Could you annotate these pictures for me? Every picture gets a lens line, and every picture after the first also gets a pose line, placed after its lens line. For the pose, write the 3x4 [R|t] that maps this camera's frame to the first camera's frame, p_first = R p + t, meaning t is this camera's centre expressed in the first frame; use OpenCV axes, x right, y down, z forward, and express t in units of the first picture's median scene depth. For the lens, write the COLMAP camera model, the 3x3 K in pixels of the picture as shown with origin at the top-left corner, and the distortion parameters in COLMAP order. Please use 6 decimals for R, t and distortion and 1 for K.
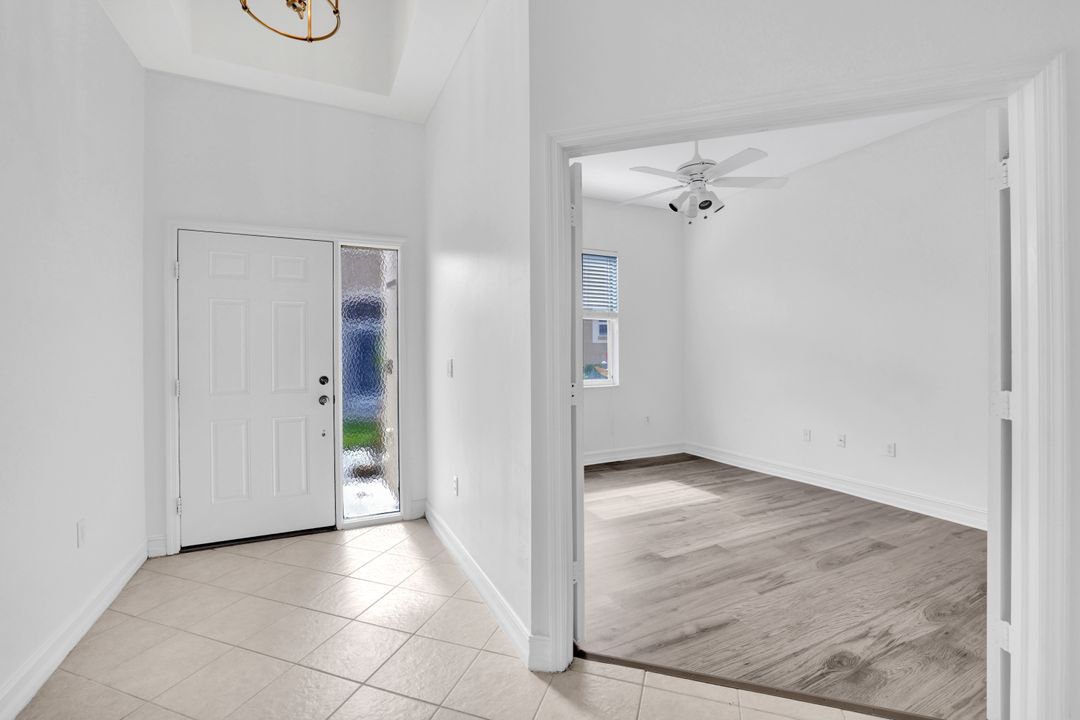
lens RADIAL K [[464.0, 0, 535.8], [0, 464.0, 354.3], [0, 0, 1]] dist [-0.063763, 0.028639]
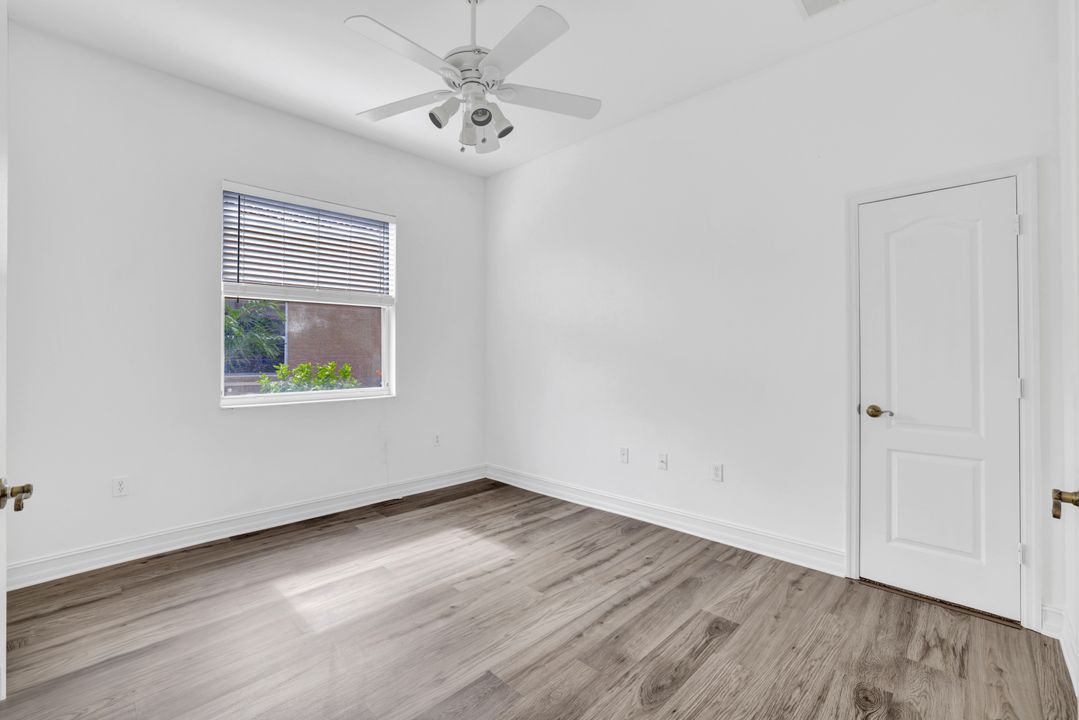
lens RADIAL K [[463.6, 0, 535.3], [0, 463.6, 354.3], [0, 0, 1]] dist [-0.063763, 0.028639]
pose [[0.939547, 0.001834, 0.342414, 0.211486], [-0.000609, 0.999993, -0.003683, 0.004599], [-0.342419, 0.003252, 0.939542, 0.358627]]
